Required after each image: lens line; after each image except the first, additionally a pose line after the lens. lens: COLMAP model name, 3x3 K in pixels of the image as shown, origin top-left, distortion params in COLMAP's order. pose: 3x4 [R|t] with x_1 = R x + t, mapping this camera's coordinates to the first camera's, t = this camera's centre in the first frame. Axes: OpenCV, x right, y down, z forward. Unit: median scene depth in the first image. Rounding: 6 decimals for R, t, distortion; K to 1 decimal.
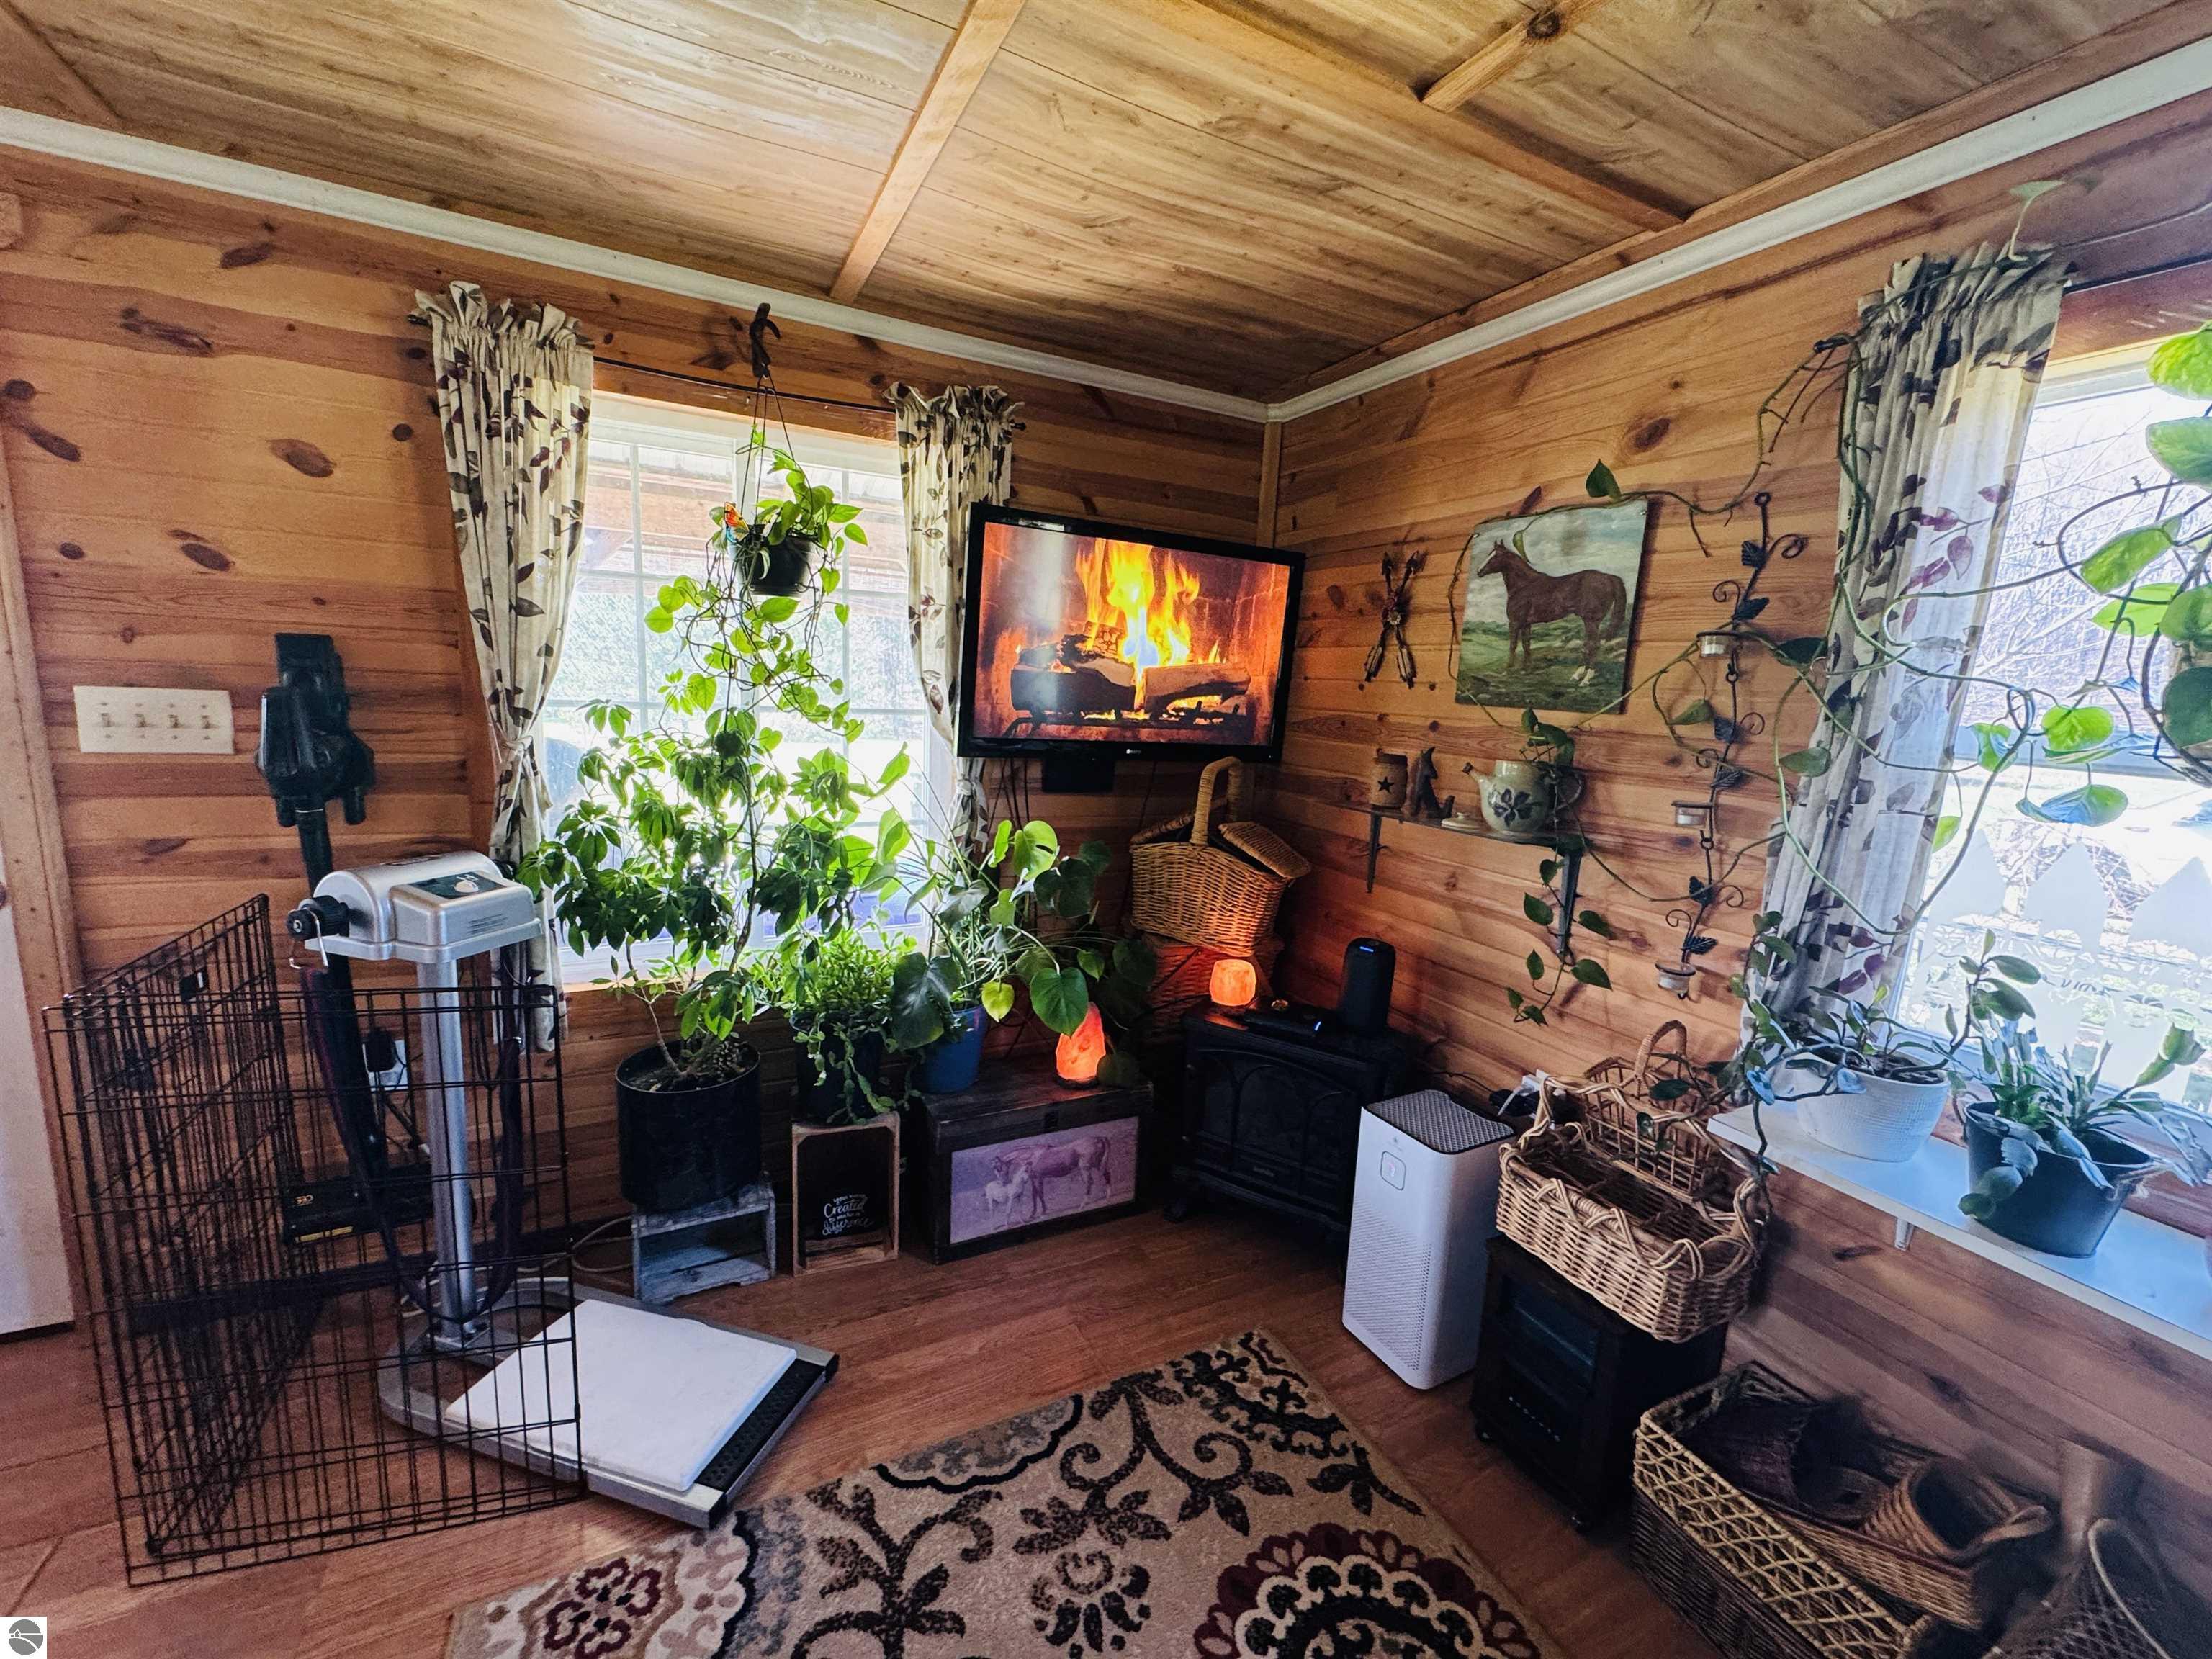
lens RADIAL K [[884.2, 0, 1105.2], [0, 884.2, 827.0], [0, 0, 1]] dist [-0.004469, 0.000568]
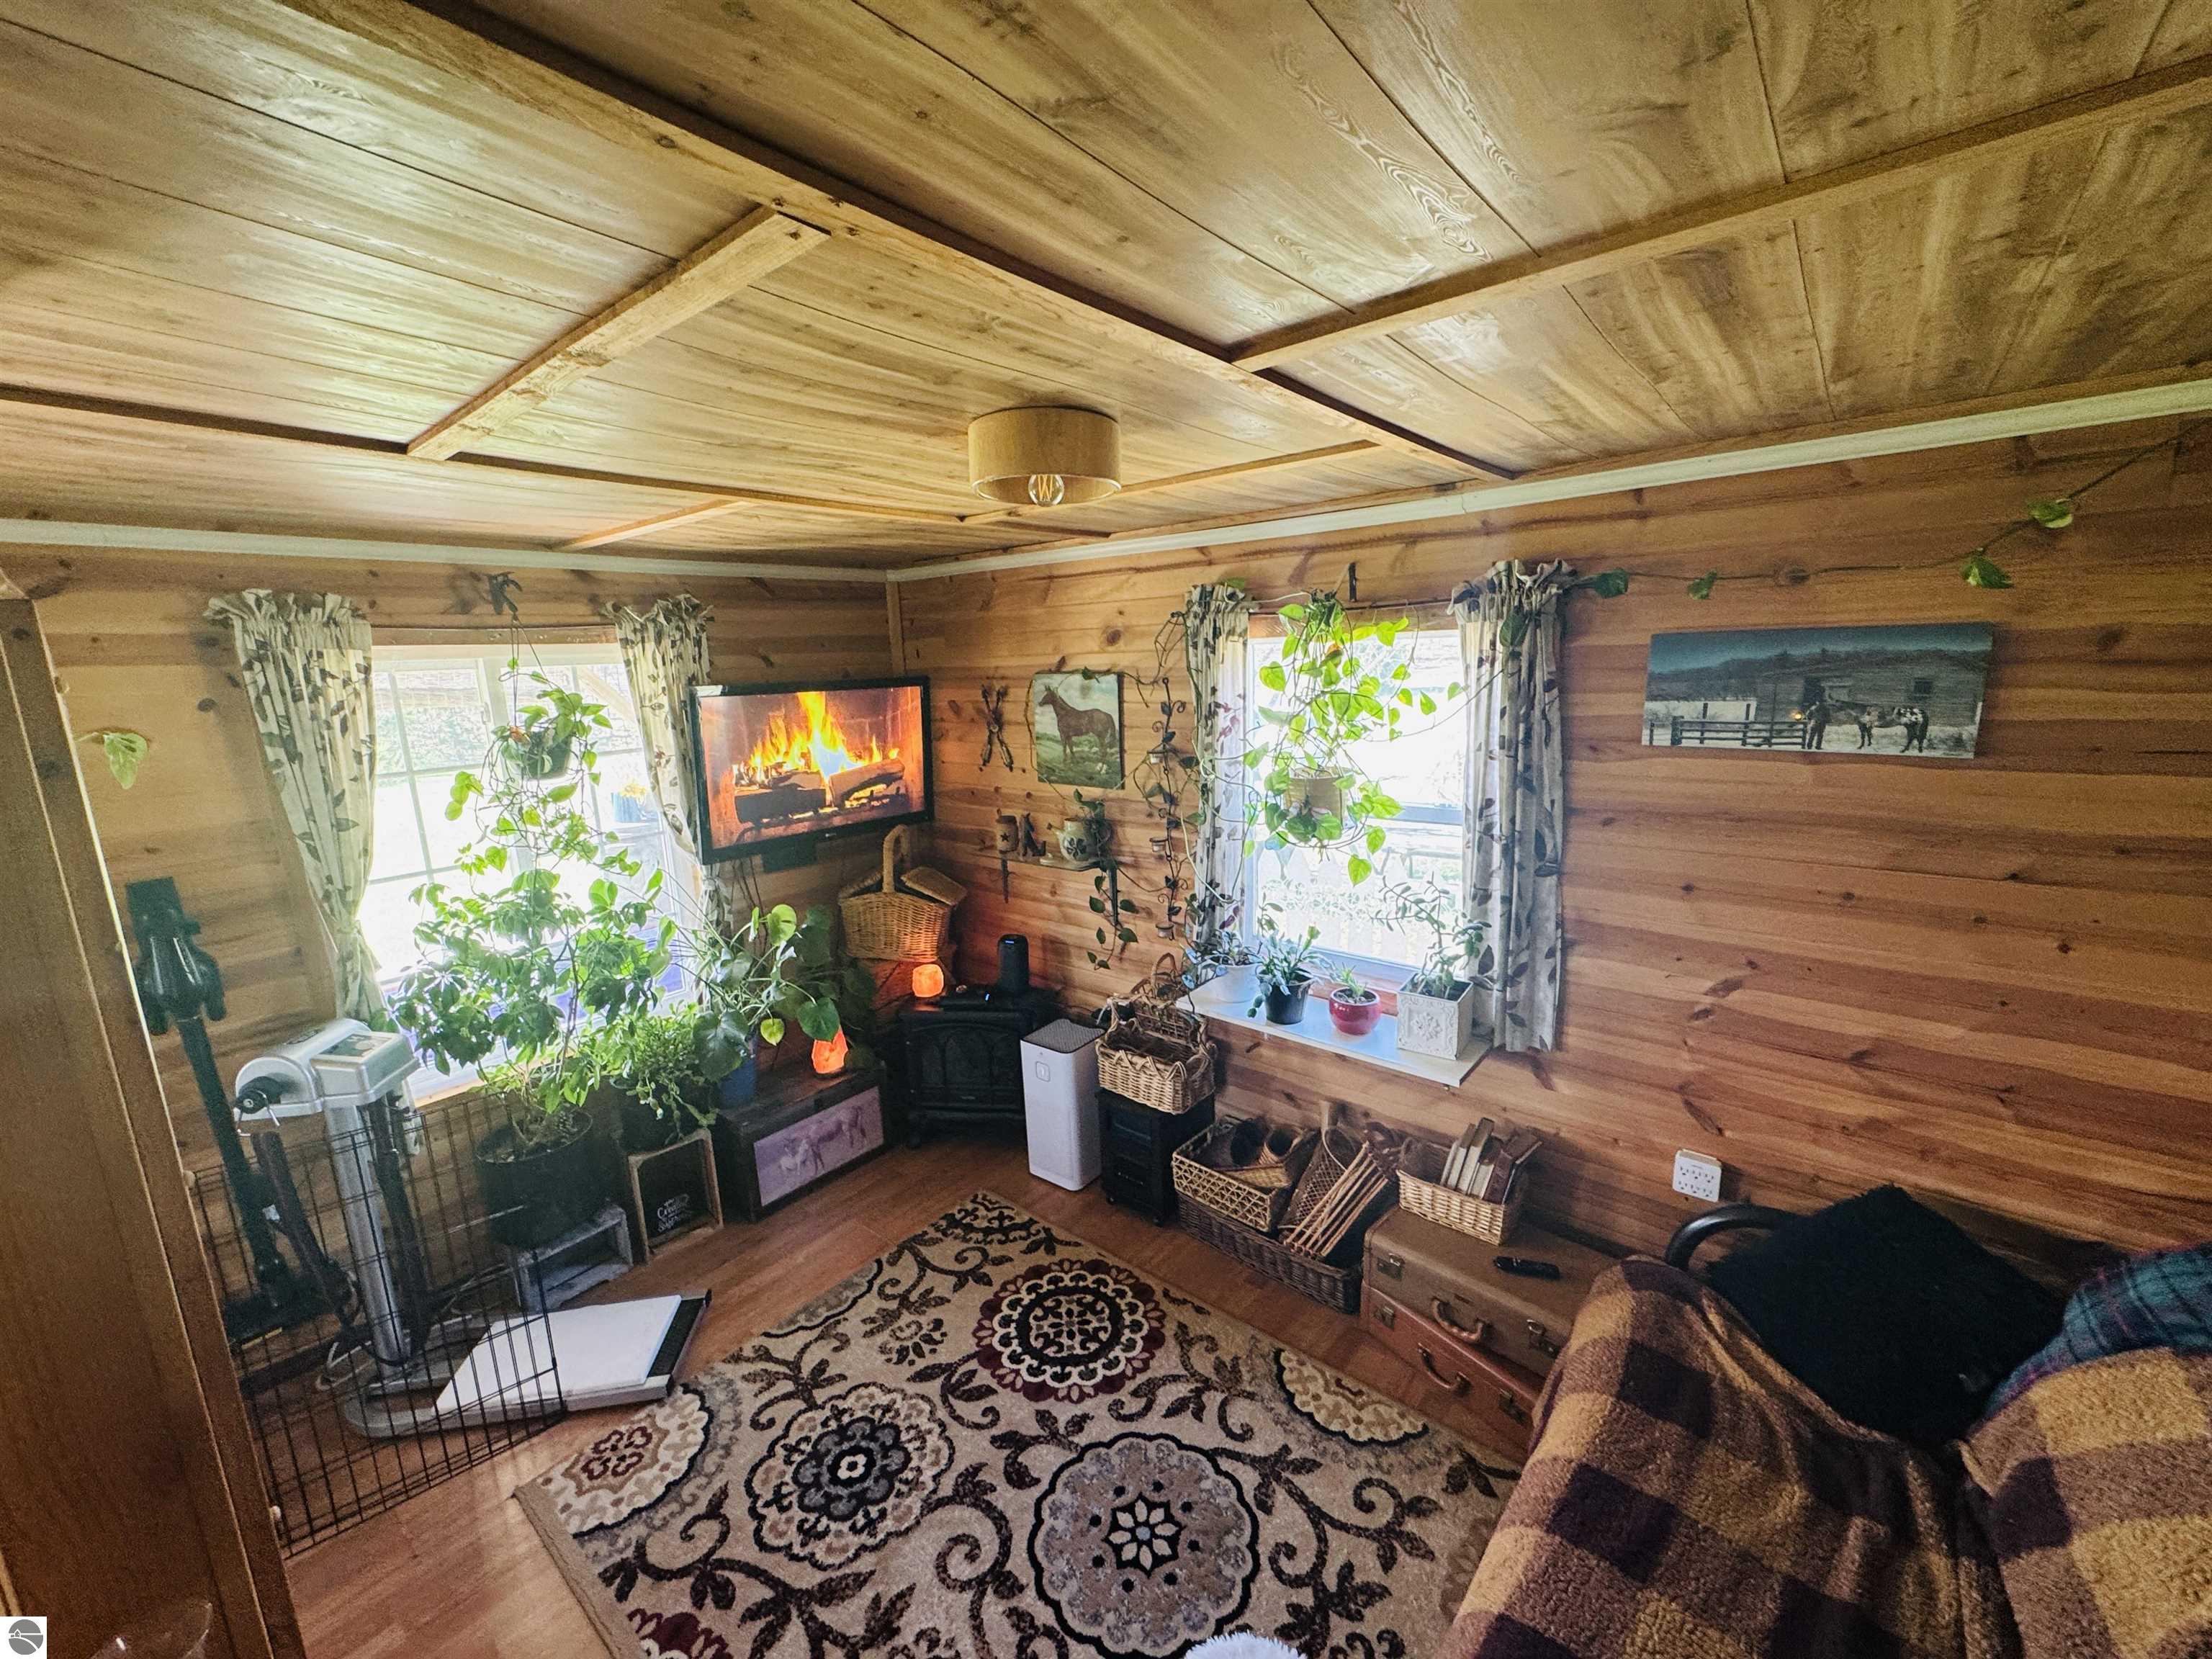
lens RADIAL K [[884.2, 0, 1105.6], [0, 884.2, 826.8], [0, 0, 1]] dist [-0.004469, 0.000568]
pose [[0.912952, -0.159047, 0.375795, -0.134823], [0.146412, 0.987270, 0.062148, -0.172807], [-0.380896, -0.001717, 0.924616, -0.653985]]
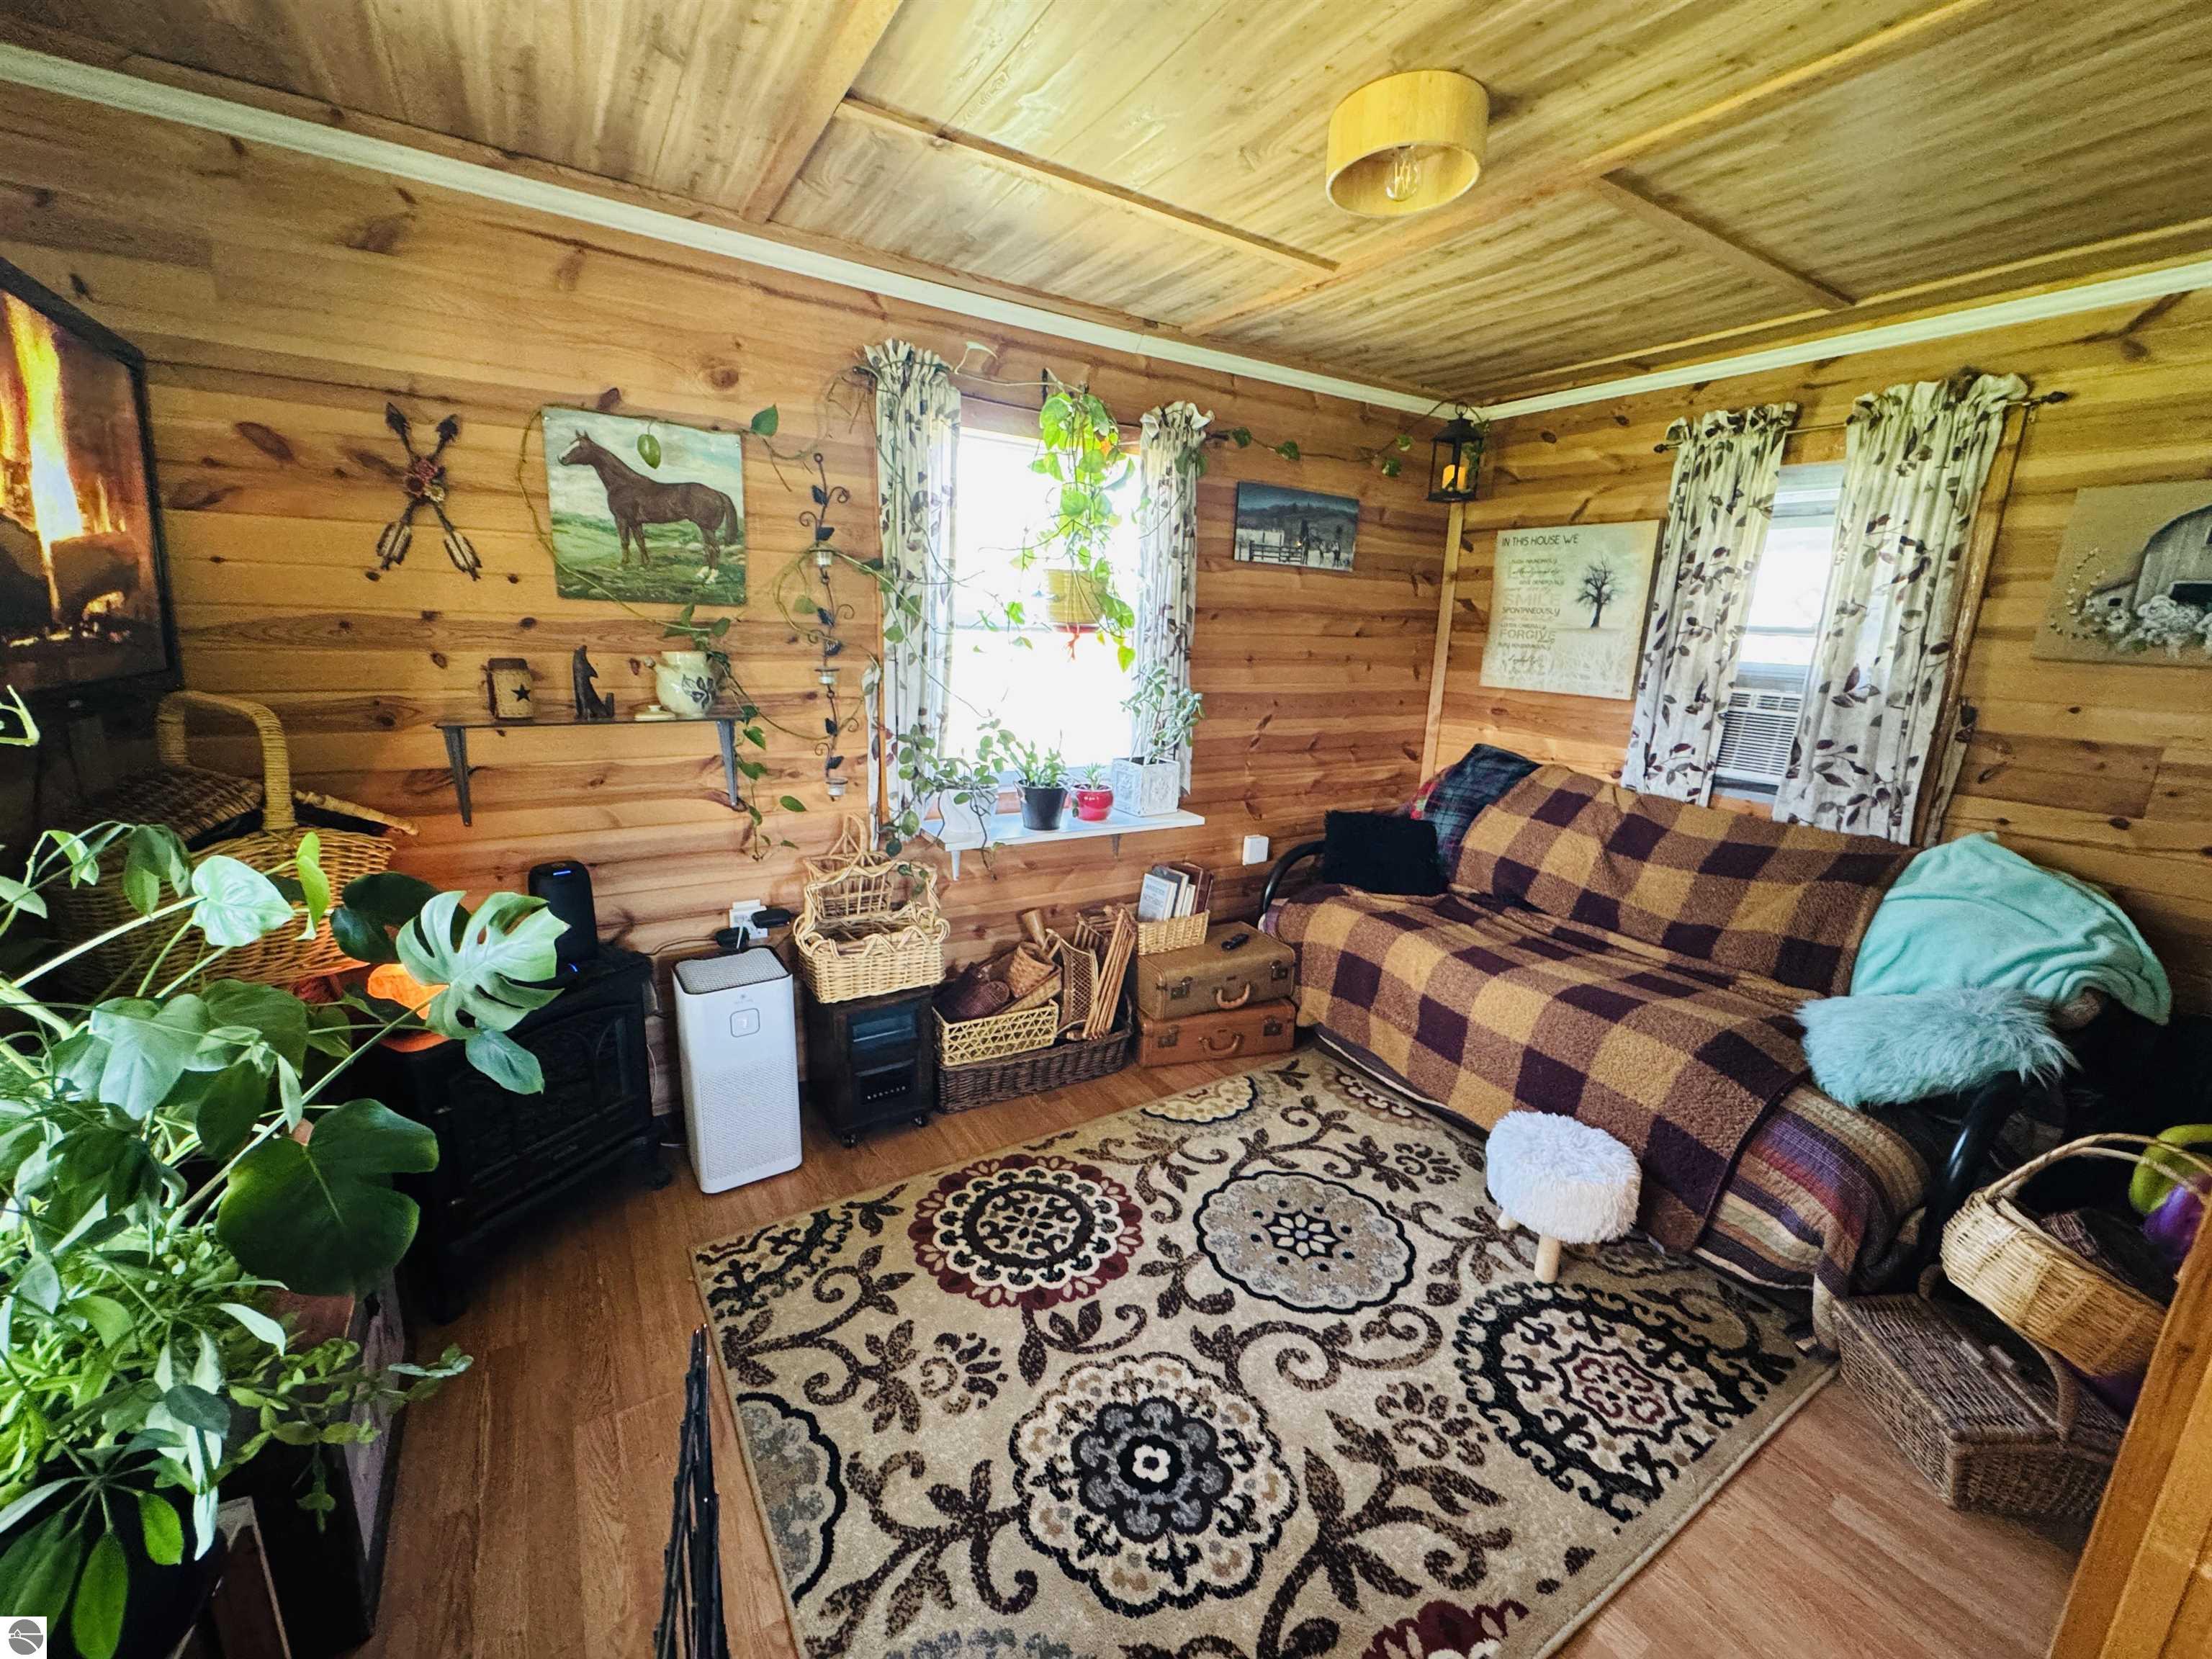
lens RADIAL K [[884.2, 0, 1105.3], [0, 884.2, 827.8], [0, 0, 1]] dist [-0.004469, 0.000568]
pose [[-0.099144, -0.280314, 0.954775, -0.794959], [0.117654, 0.949469, 0.290973, -0.136858], [-0.988093, 0.141181, -0.061154, 0.617608]]
